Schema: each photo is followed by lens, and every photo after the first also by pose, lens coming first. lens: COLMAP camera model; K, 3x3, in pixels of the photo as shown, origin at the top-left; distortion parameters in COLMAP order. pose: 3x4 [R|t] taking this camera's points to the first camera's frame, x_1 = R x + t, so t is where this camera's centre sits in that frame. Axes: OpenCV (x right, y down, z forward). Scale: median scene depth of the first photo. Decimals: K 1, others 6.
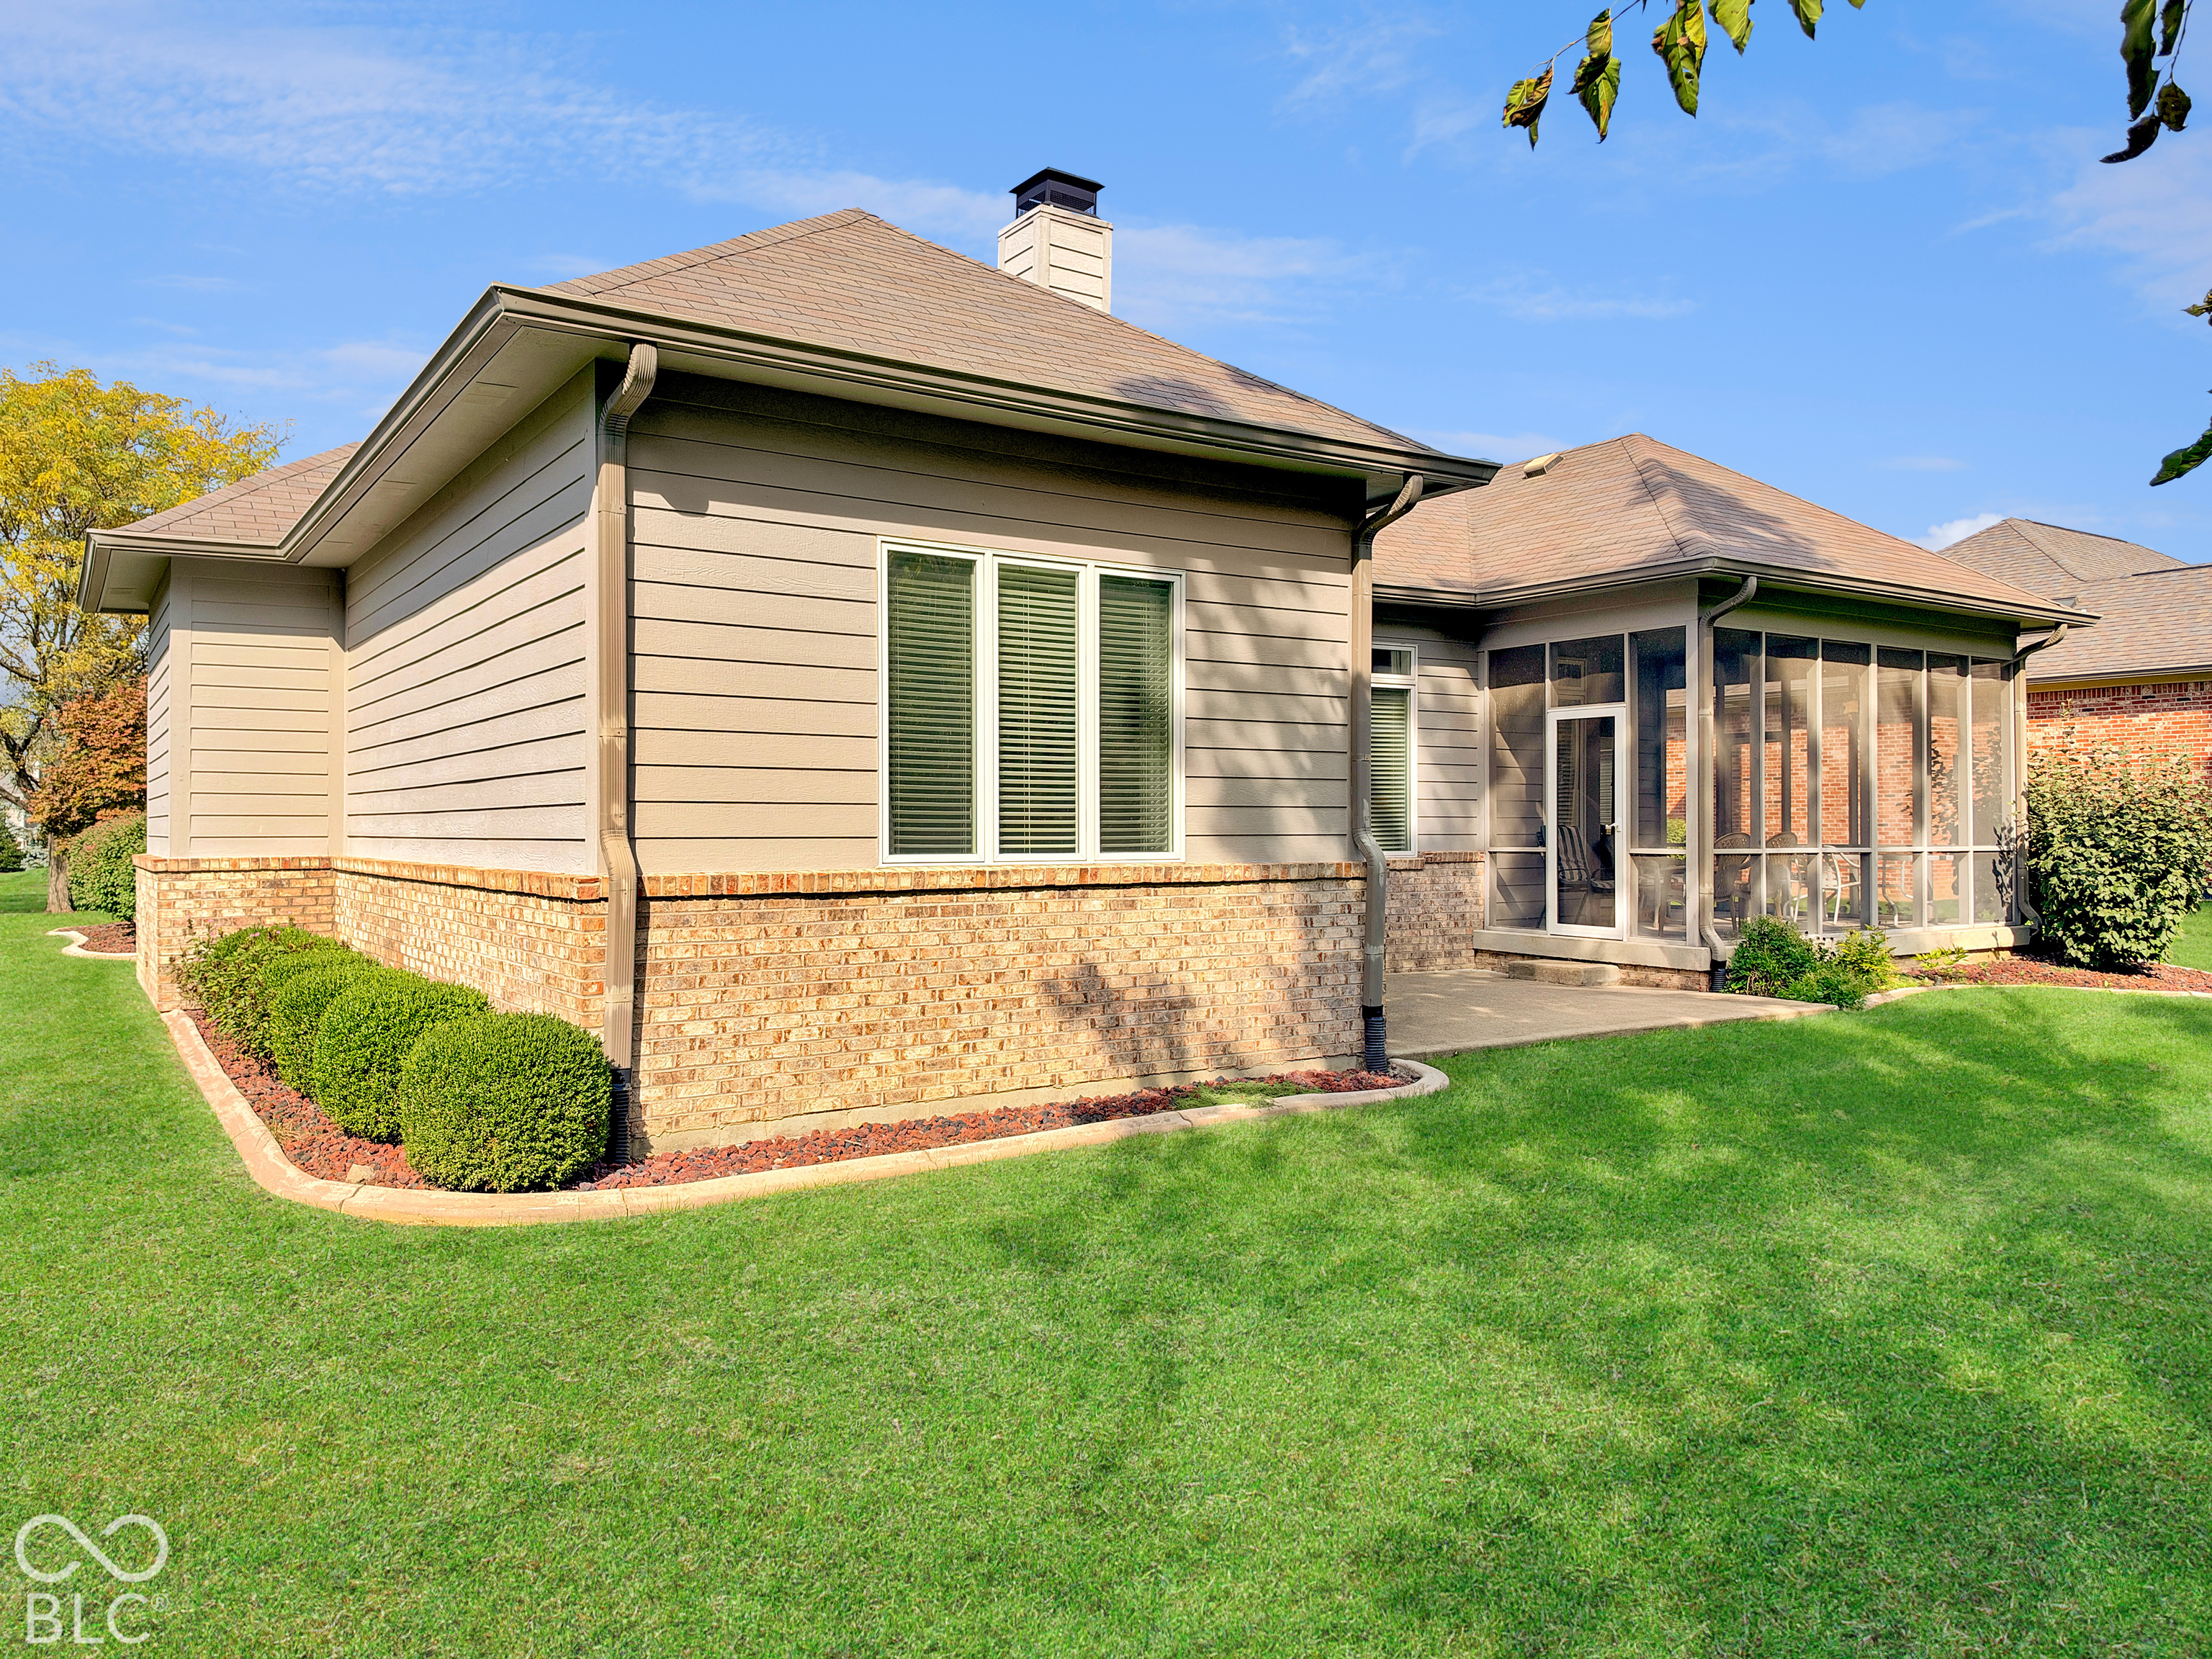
lens RADIAL K [[1575.5, 0, 1106.0], [0, 1575.5, 829.5], [0, 0, 1]] dist [0.172696, -0.302741]
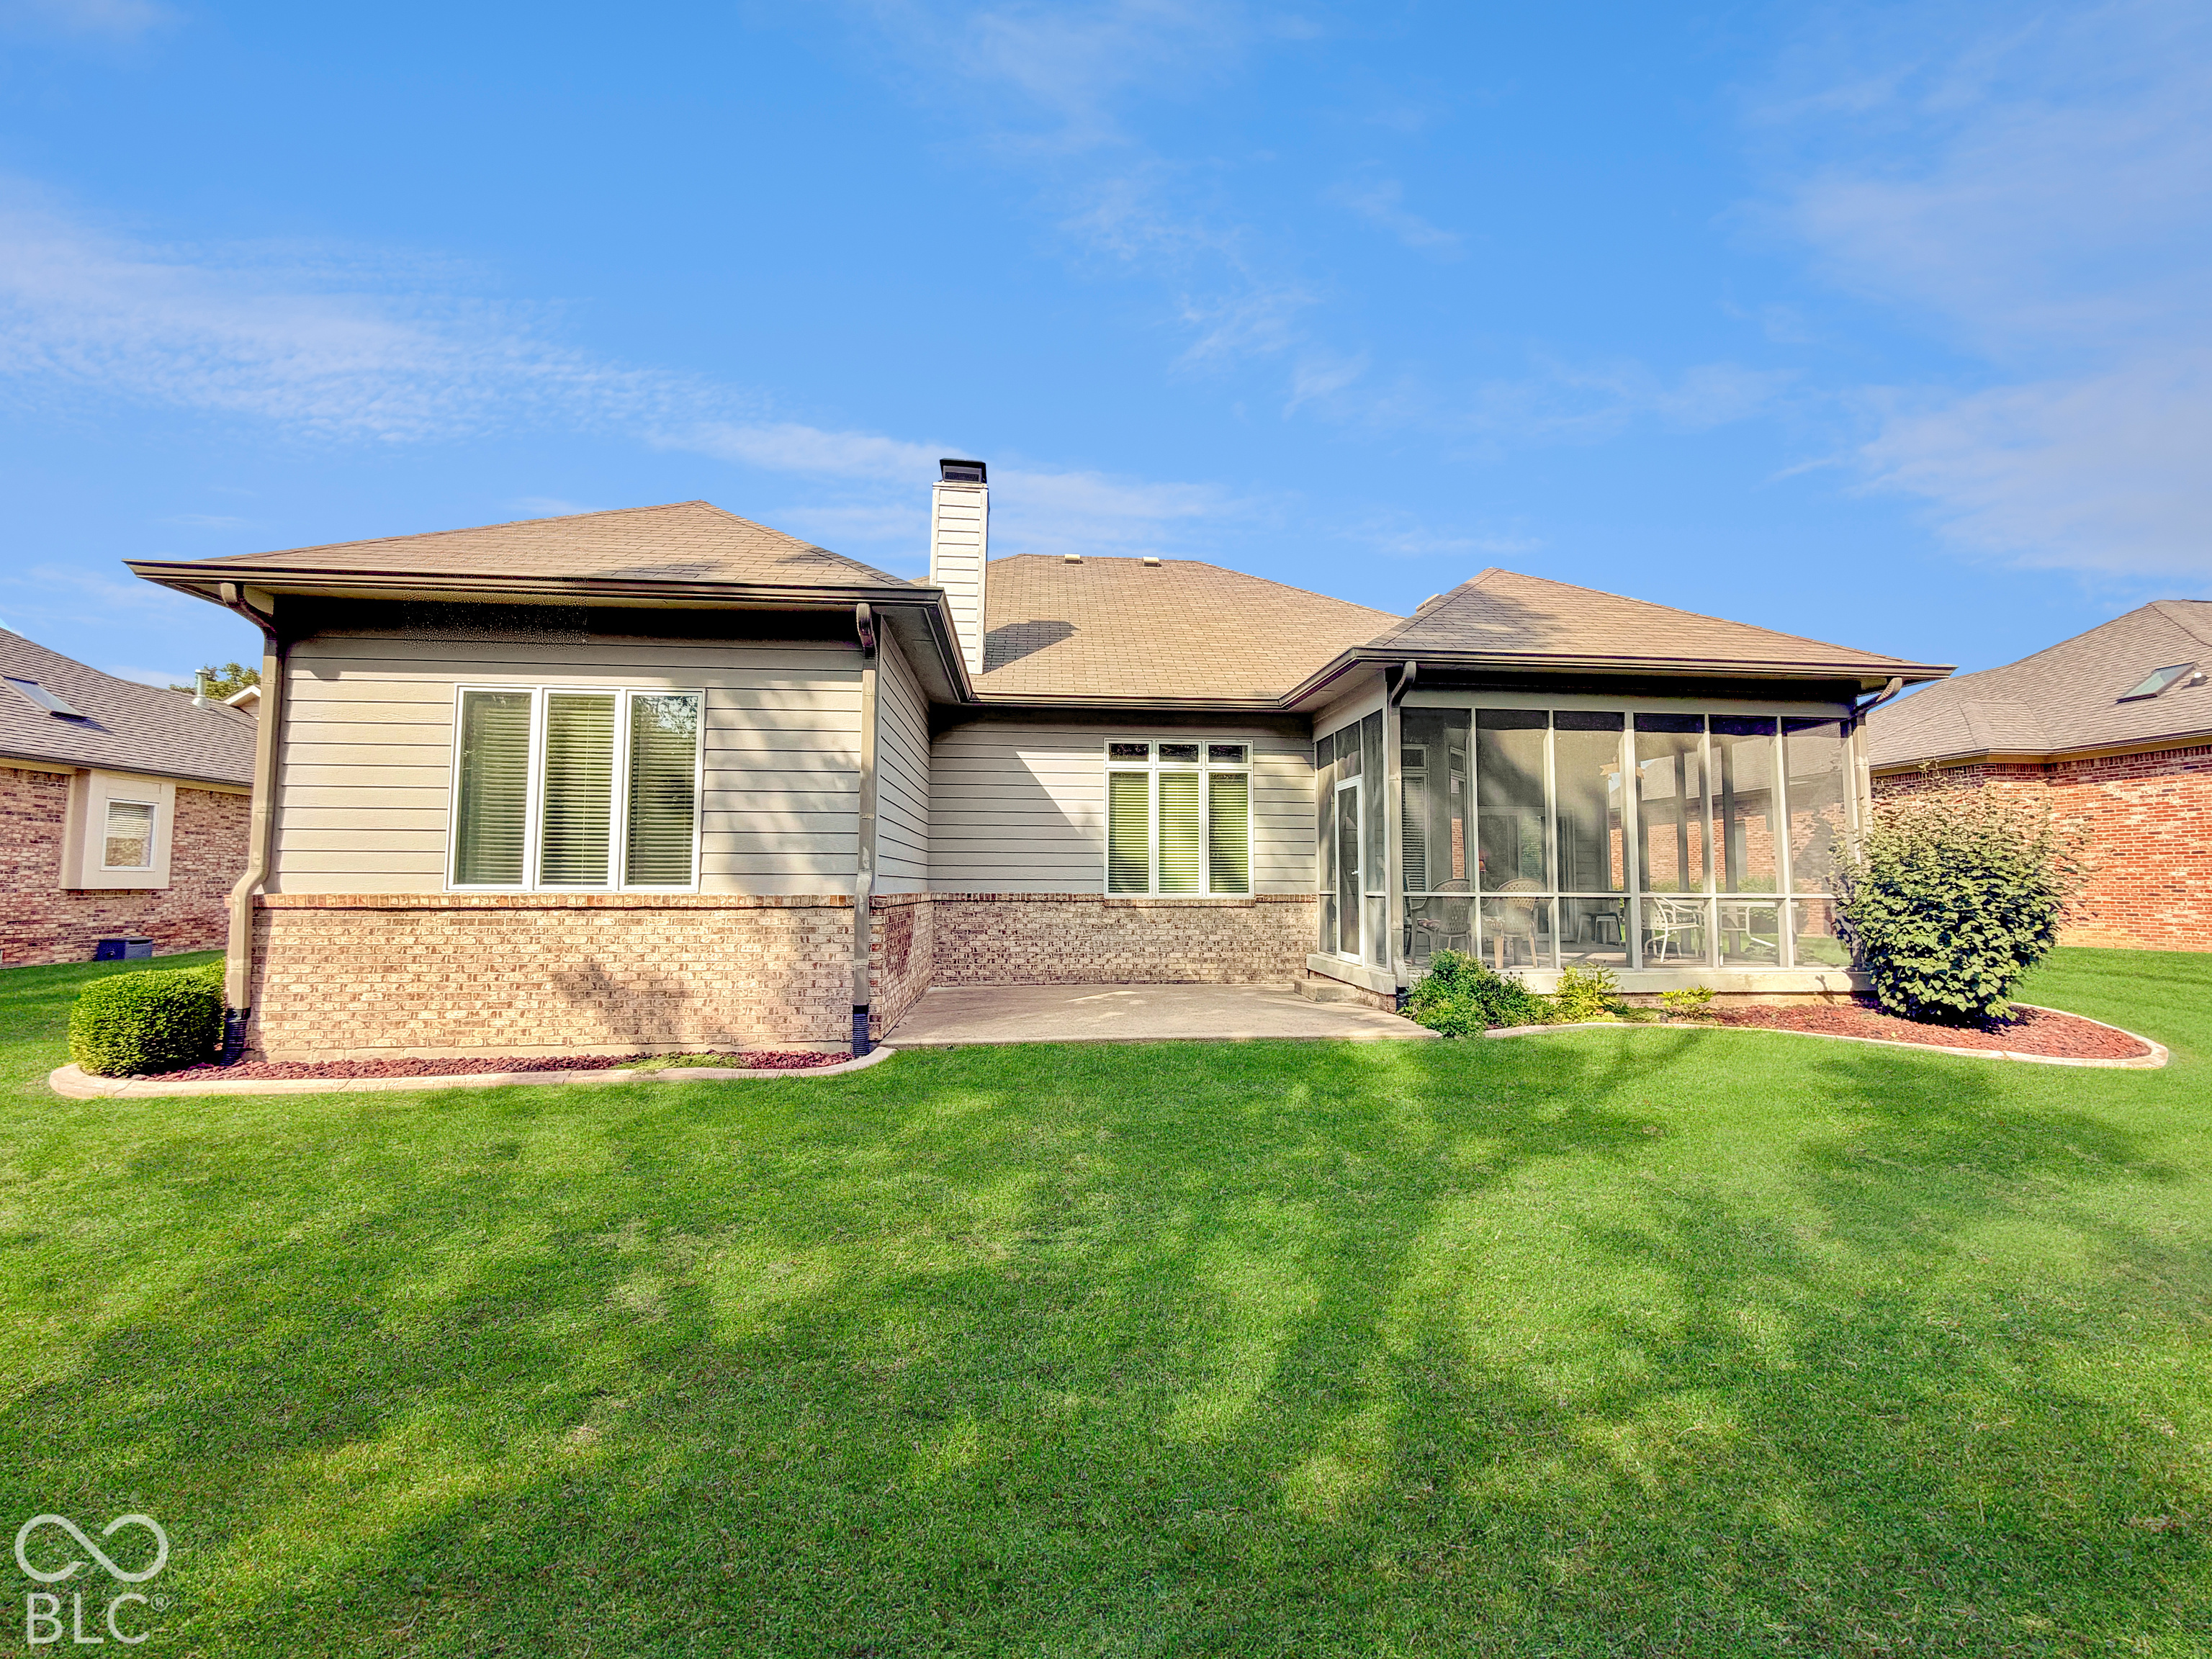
lens RADIAL K [[879.8, 0, 1106.0], [0, 879.8, 829.5], [0, 0, 1]] dist [0.009204, -0.007920]
pose [[0.877997, -0.025553, -0.477984, 0.740636], [-0.004685, 0.998068, -0.061962, 0.011274], [0.478643, 0.056642, 0.876181, 0.480039]]
